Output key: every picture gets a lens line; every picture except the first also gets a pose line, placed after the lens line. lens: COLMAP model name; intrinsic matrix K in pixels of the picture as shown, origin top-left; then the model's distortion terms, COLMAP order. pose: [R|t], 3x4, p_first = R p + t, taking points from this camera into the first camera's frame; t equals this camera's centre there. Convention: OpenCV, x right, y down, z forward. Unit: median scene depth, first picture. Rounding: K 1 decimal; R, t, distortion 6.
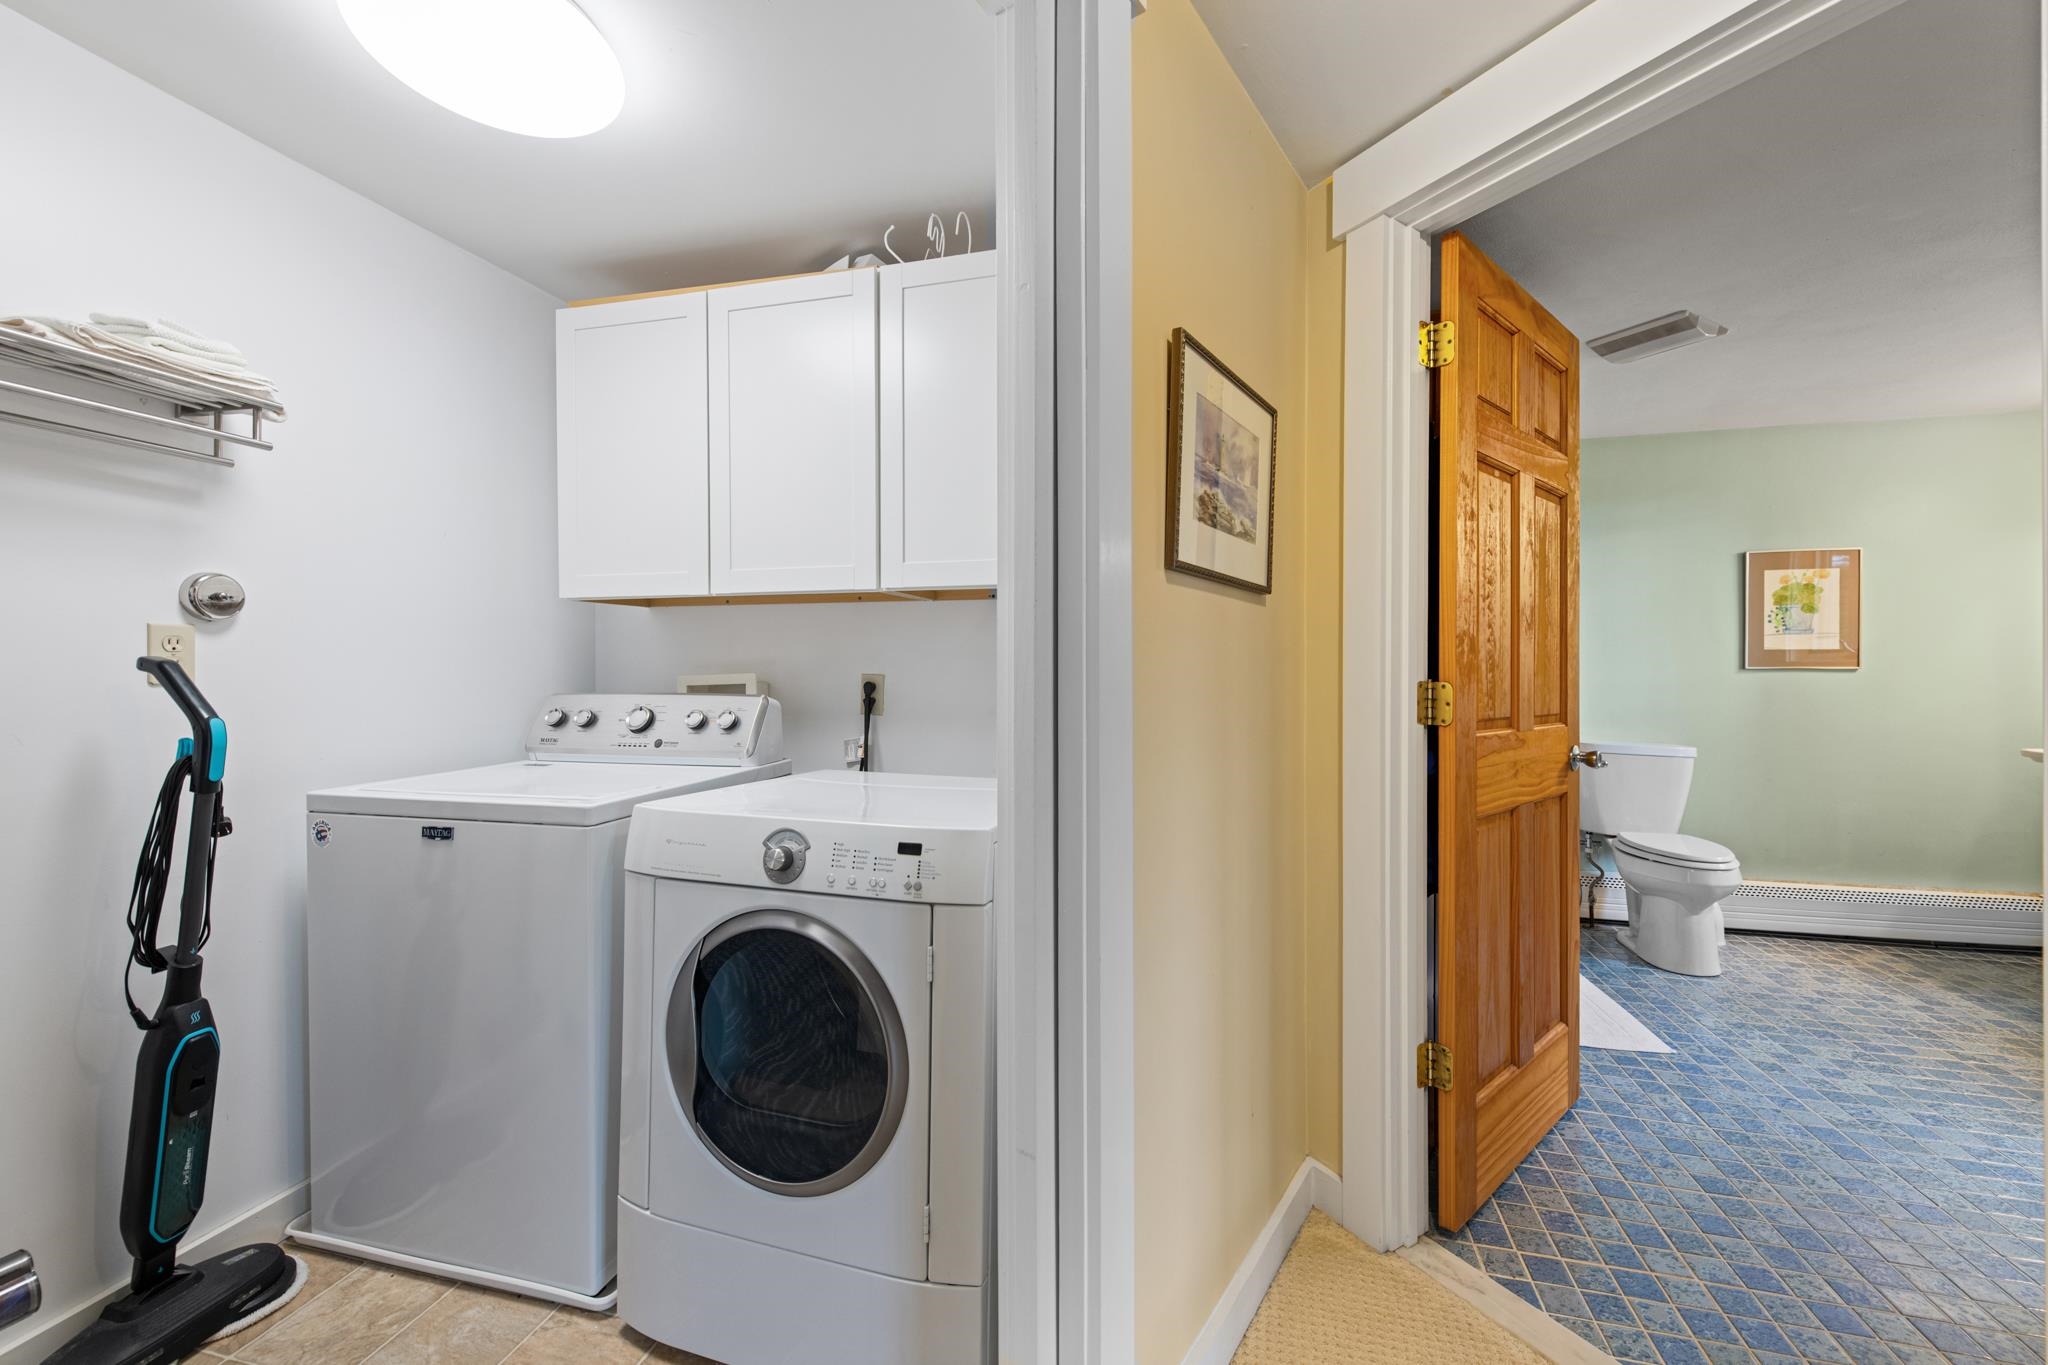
lens RADIAL K [[802.0, 0, 1030.7], [0, 802.0, 661.3], [0, 0, 1]] dist [0.007125, -0.001408]
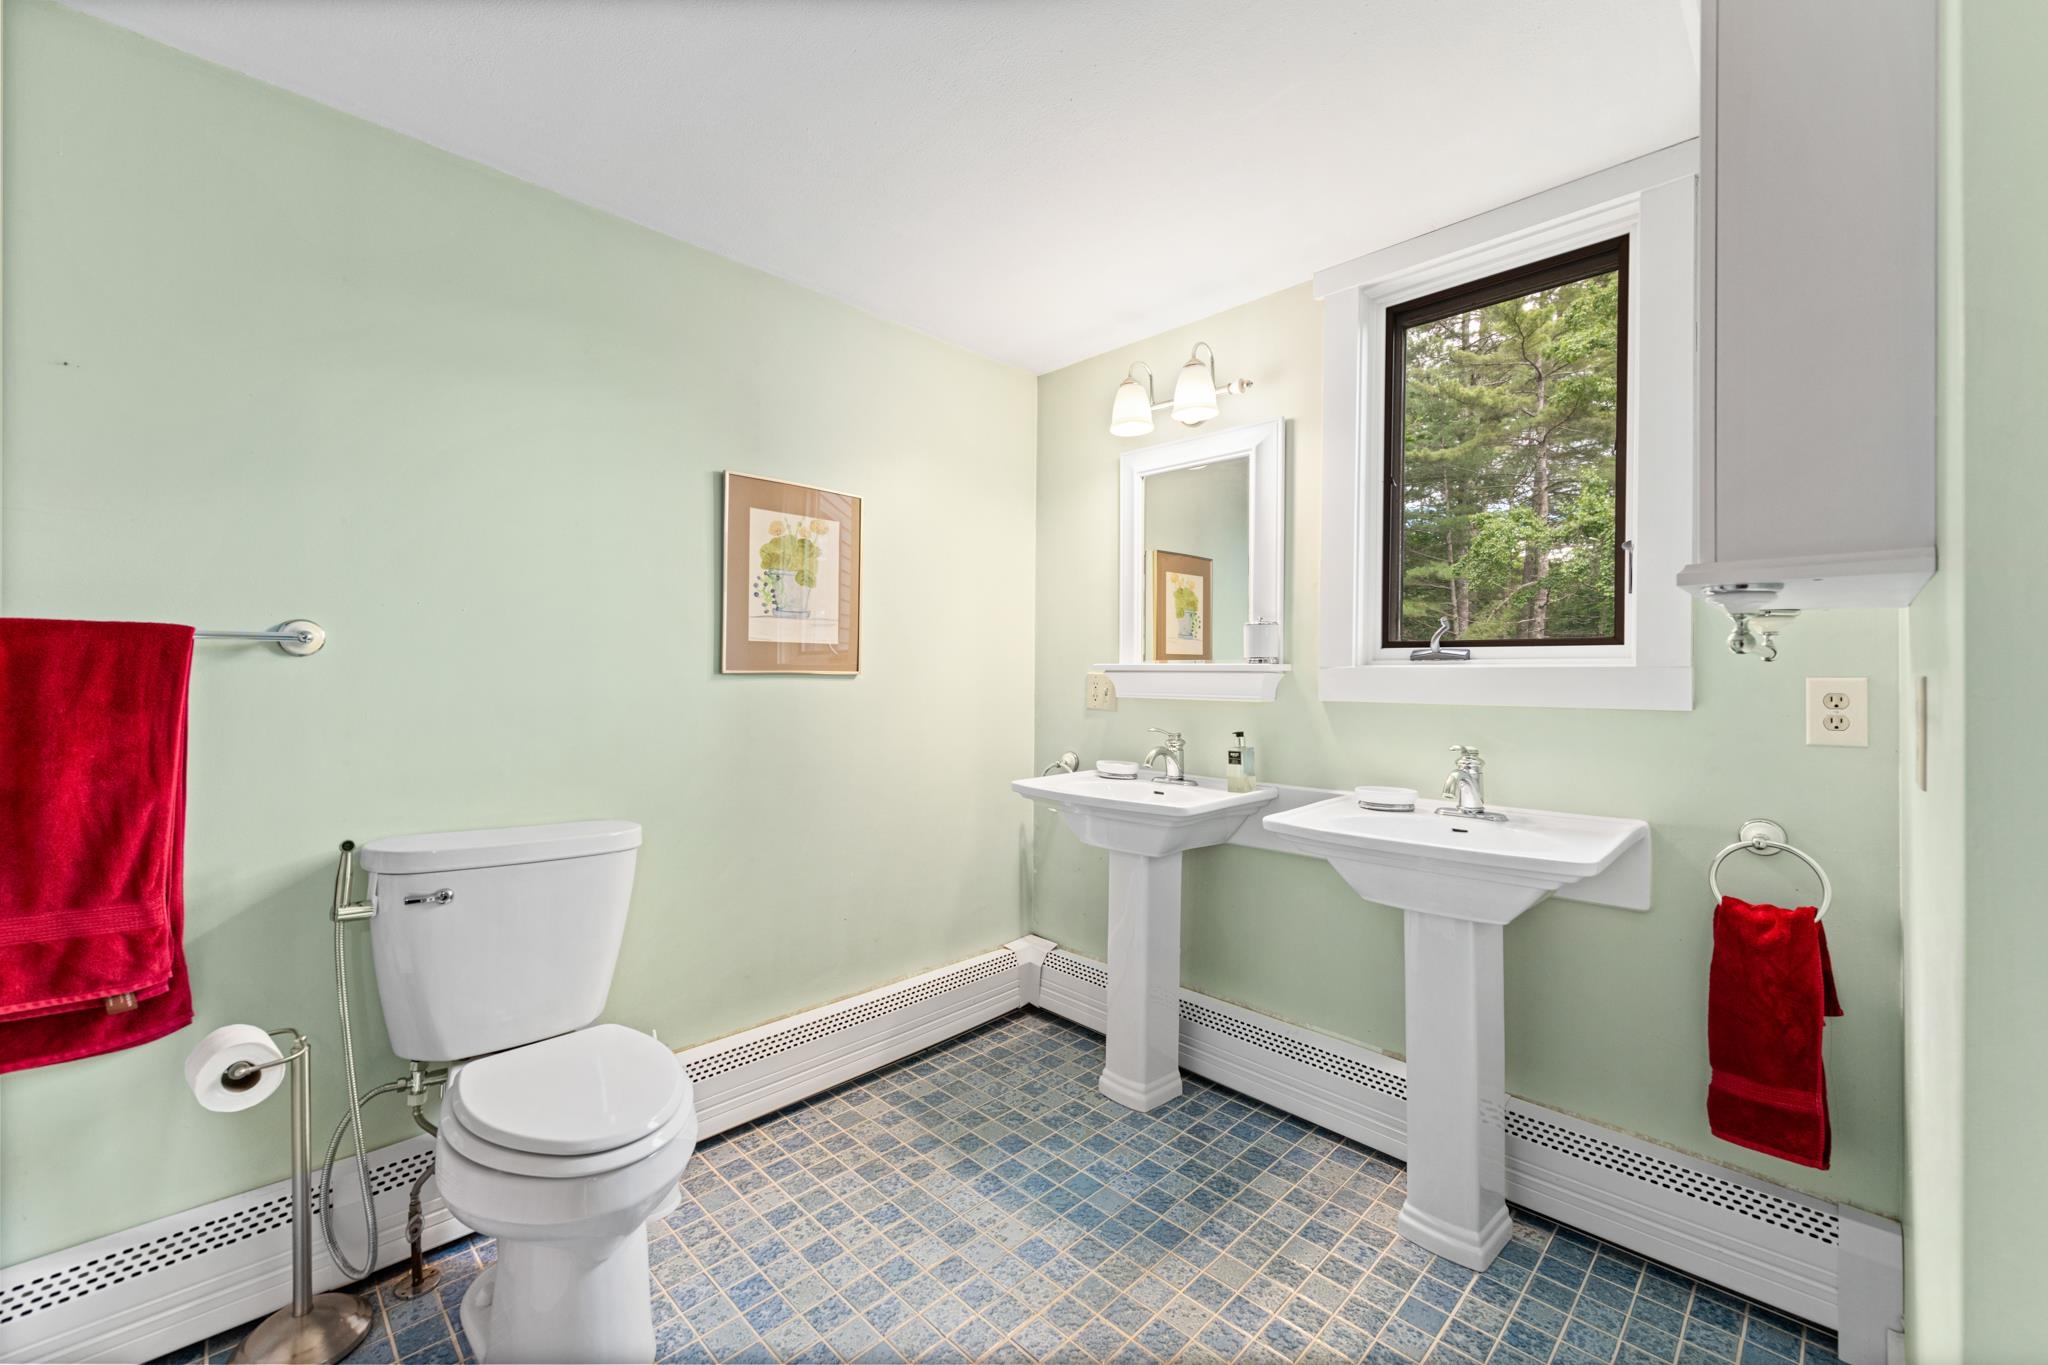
lens RADIAL K [[804.0, 0, 1029.5], [0, 804.0, 672.9], [0, 0, 1]] dist [0.002353, 0.000125]
pose [[0.488825, 0.004014, 0.872373, 0.500540], [-0.013836, 0.999899, 0.003152, 0.003818], [-0.872272, -0.013611, 0.488831, 0.535689]]
